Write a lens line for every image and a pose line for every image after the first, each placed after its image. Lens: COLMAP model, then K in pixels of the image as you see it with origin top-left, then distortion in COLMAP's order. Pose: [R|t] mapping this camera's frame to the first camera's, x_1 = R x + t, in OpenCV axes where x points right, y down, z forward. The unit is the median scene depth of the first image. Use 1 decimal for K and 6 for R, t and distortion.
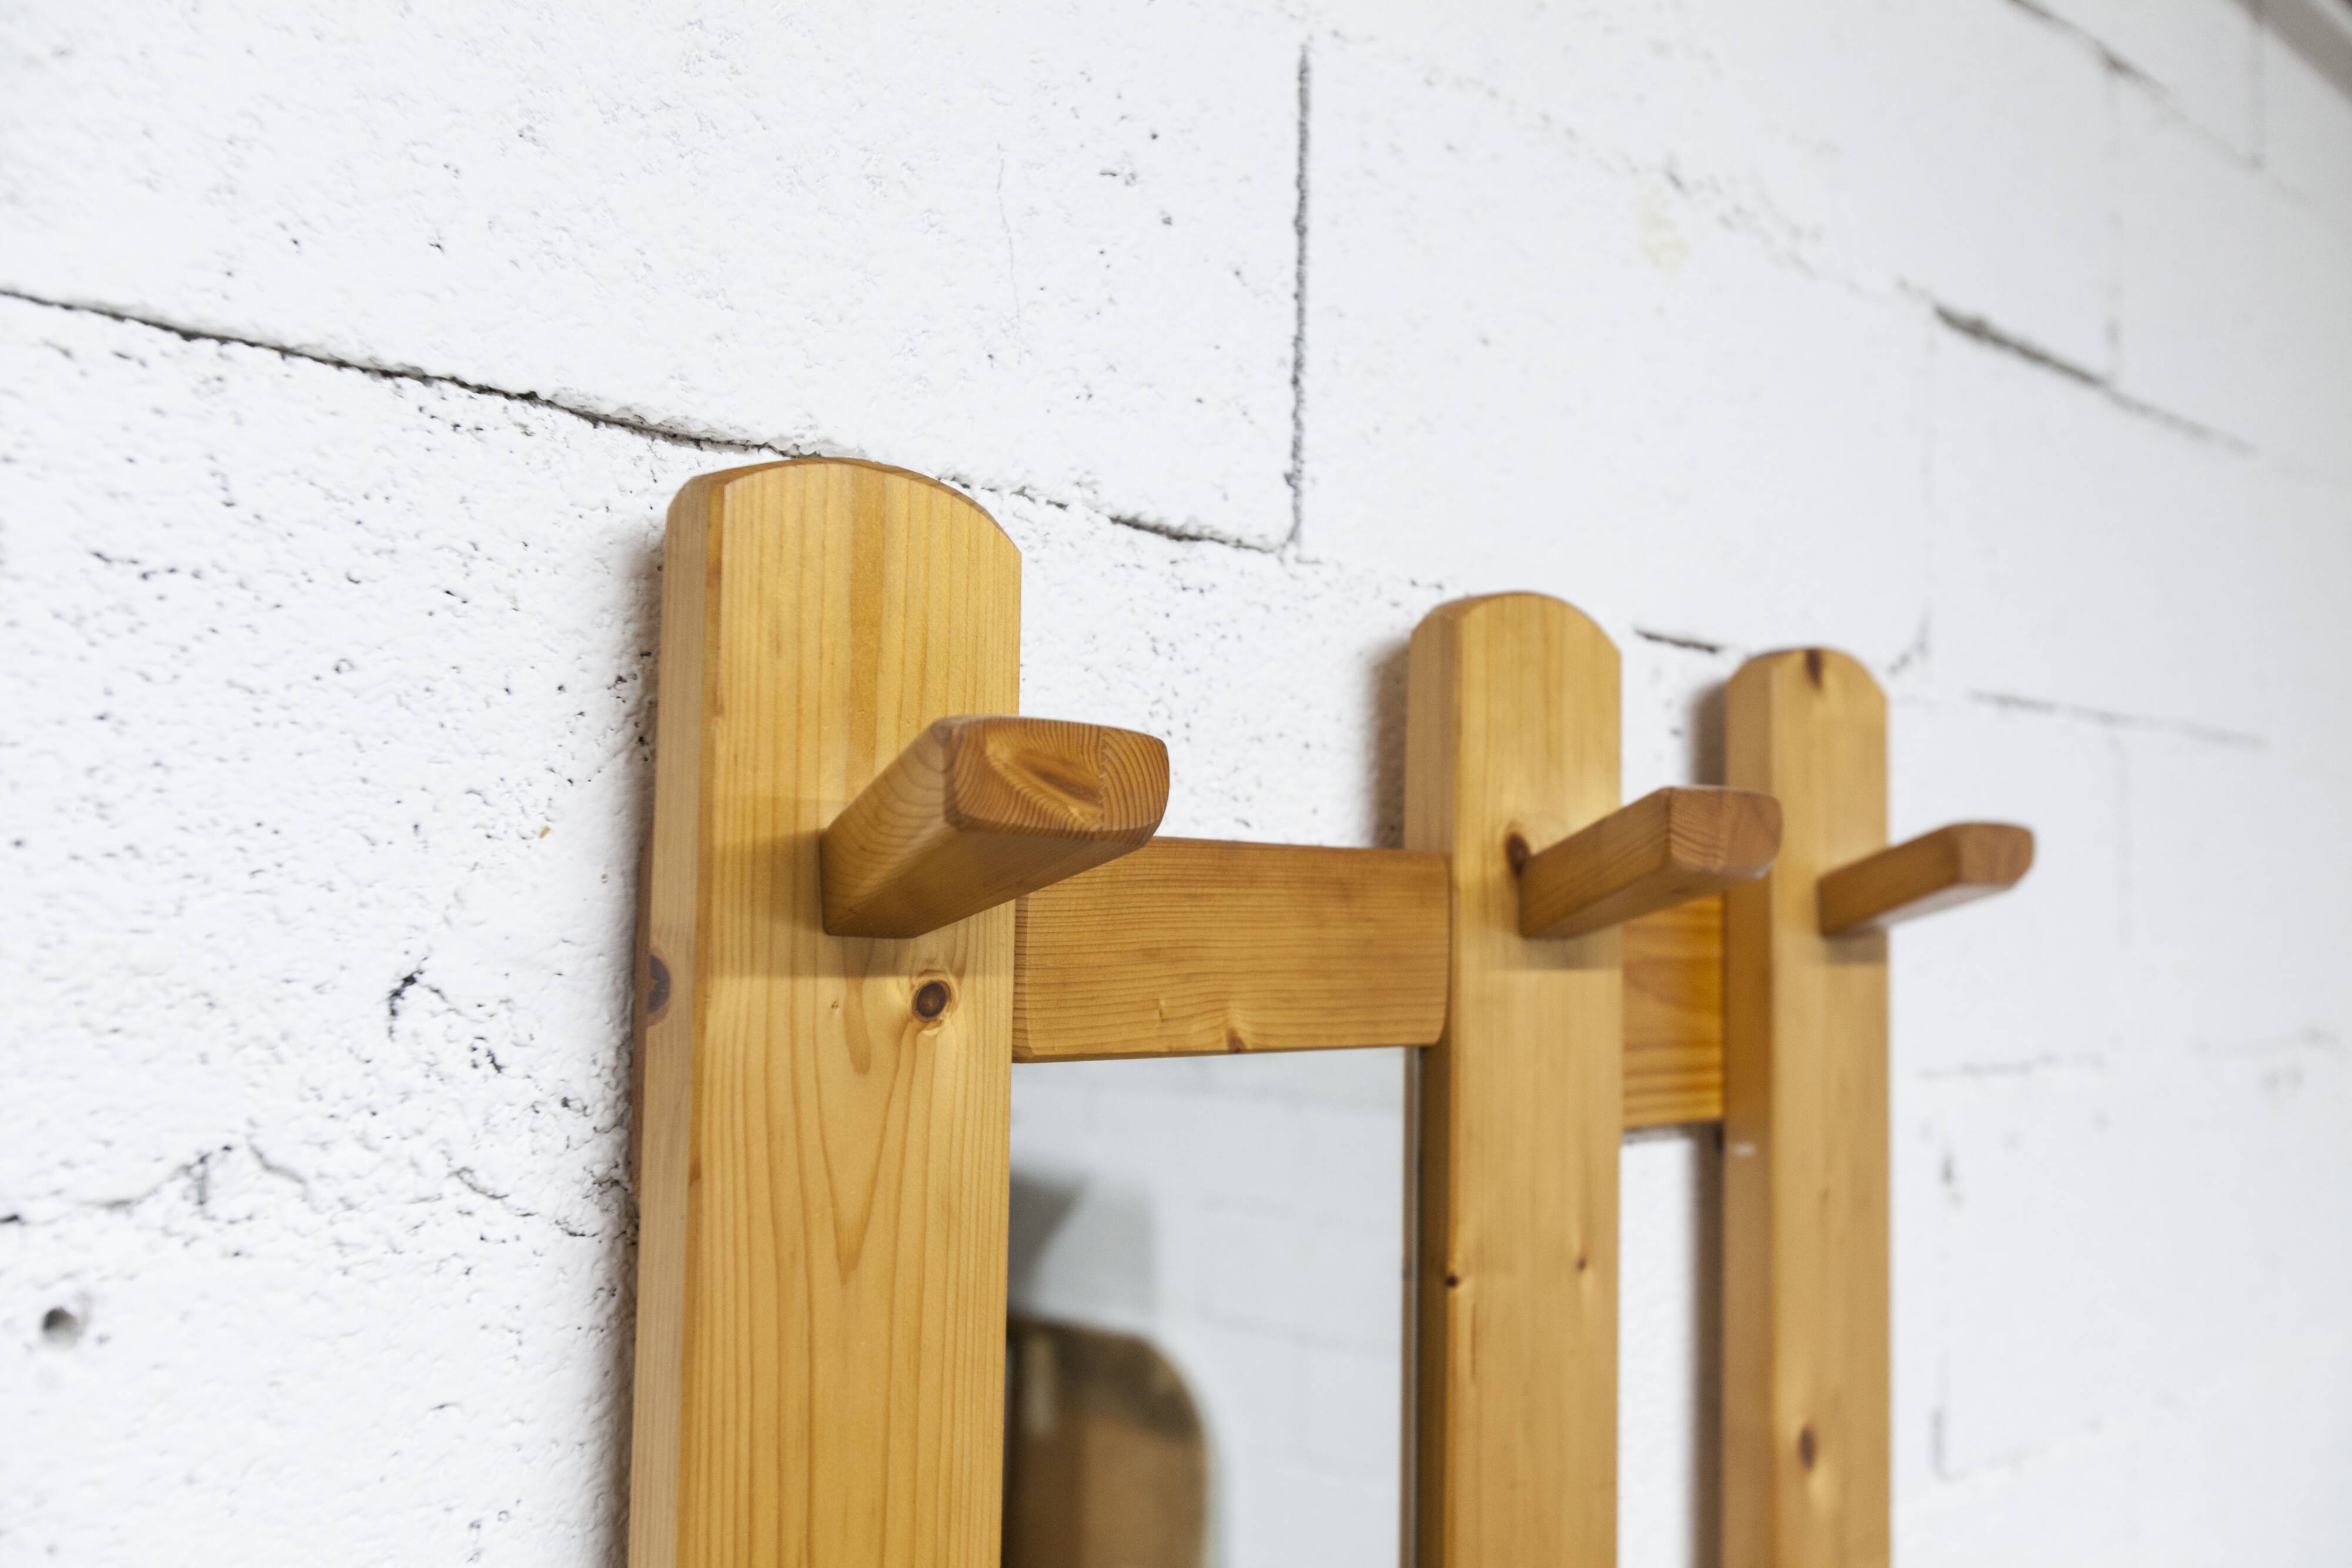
lens RADIAL K [[2232.4, 0, 1176.0], [0, 2232.4, 784.0], [0, 0, 1]] dist [-0.008449, 0.008357]
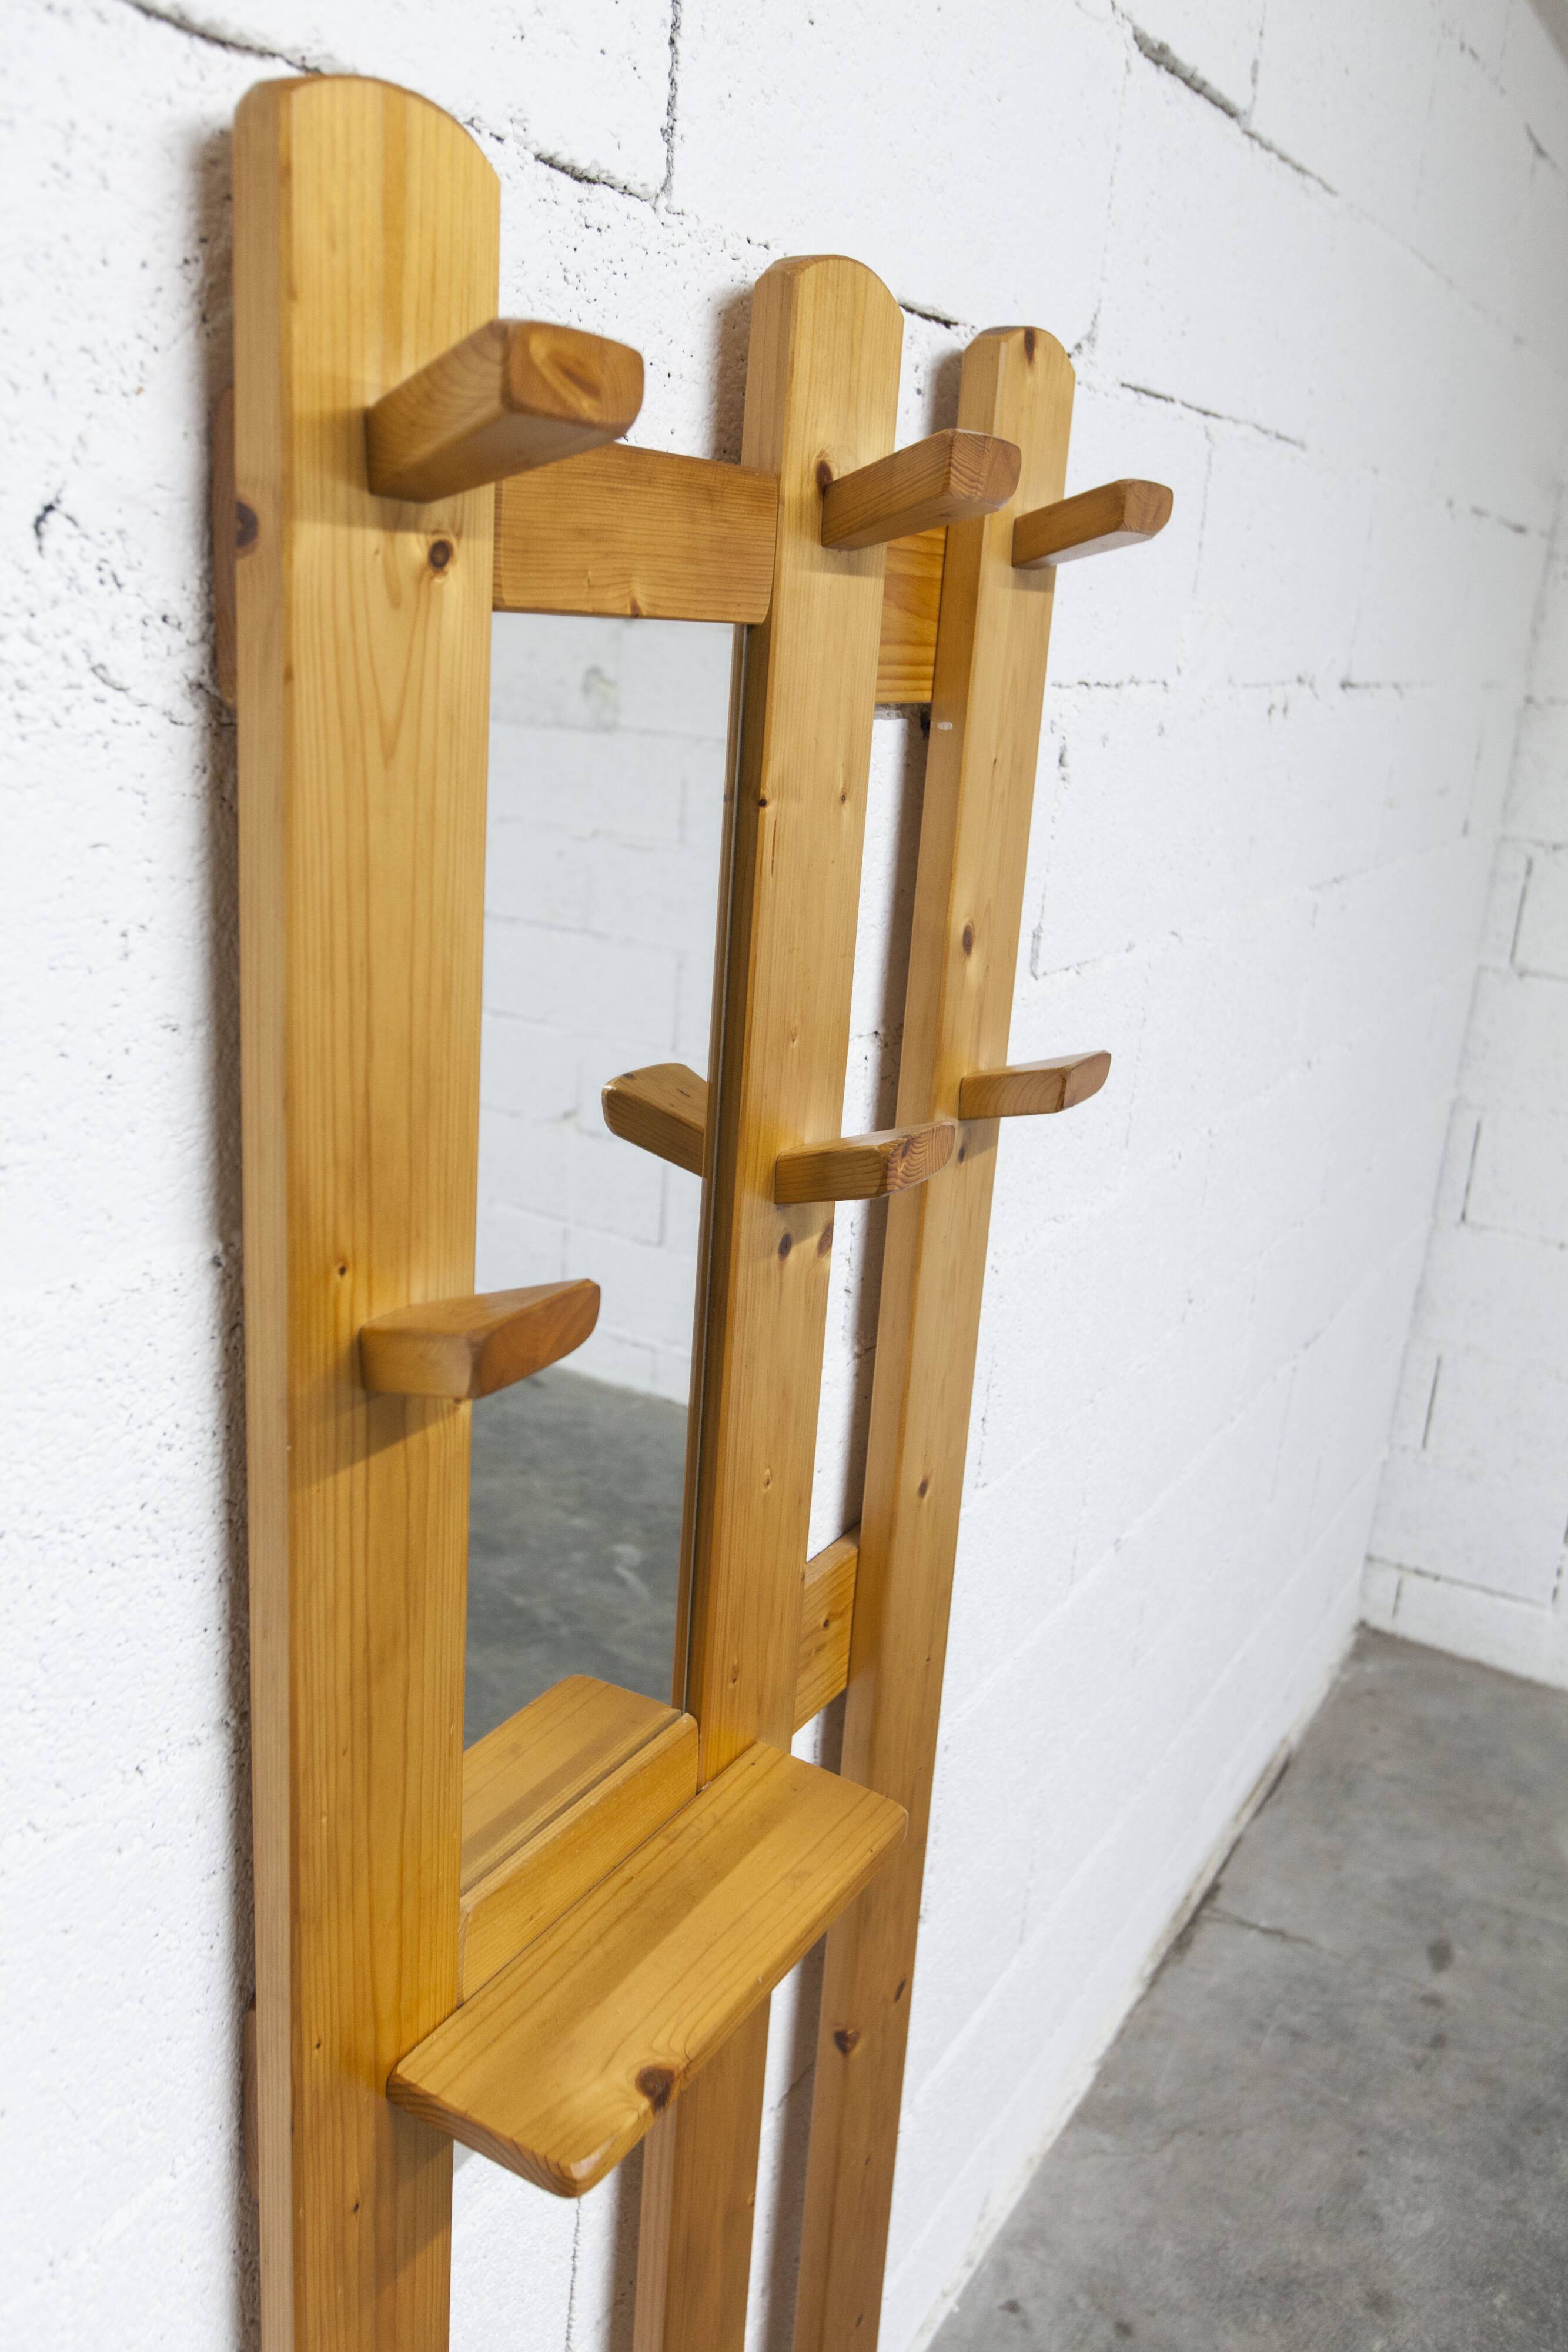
lens RADIAL K [[1883.1, 0, 798.2], [0, 1883.1, 1175.2], [0, 0, 1]] dist [-0.002968, -0.002714]
pose [[0.969558, -0.021140, 0.243946, -0.153777], [-0.068141, 0.933617, 0.351732, 0.028534], [-0.235188, -0.357648, 0.903756, -0.149084]]
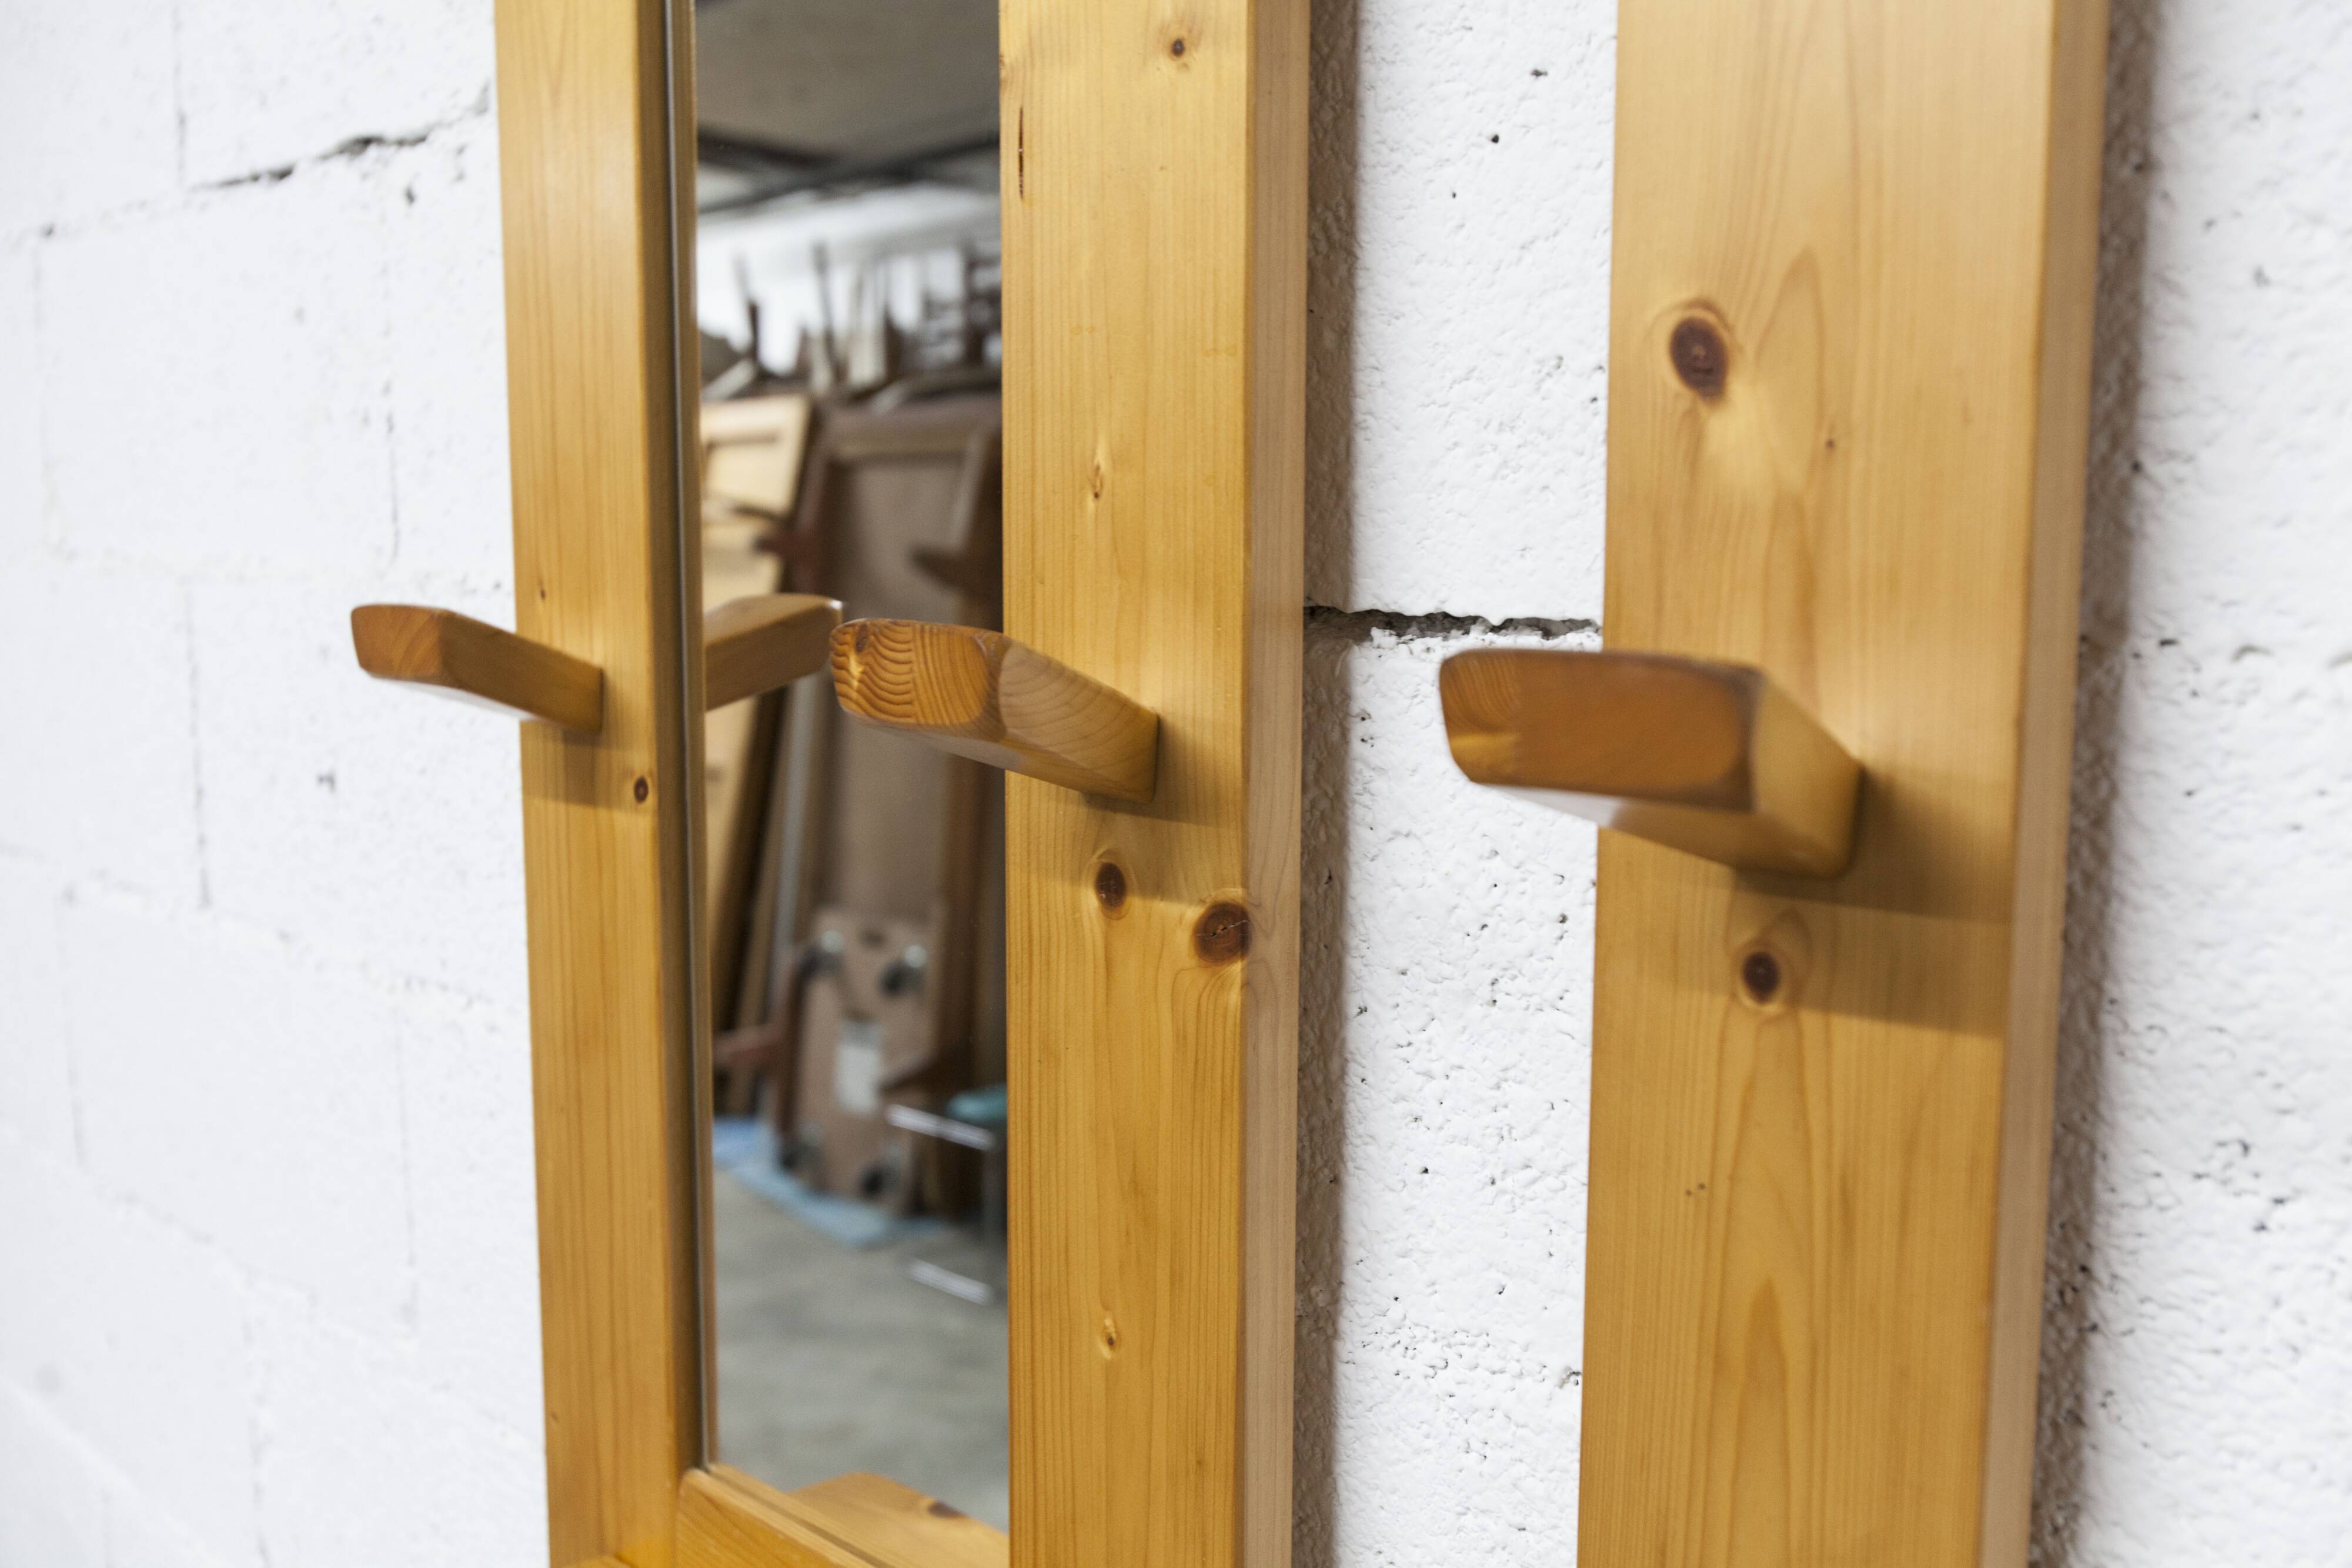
lens RADIAL K [[2232.4, 0, 1176.0], [0, 2232.4, 784.0], [0, 0, 1]] dist [-0.008449, 0.008357]
pose [[-0.026058, 0.094431, -0.995190, 1.077349], [0.060055, 0.993878, 0.092734, 0.445374], [0.997855, -0.057350, -0.031570, 1.152615]]
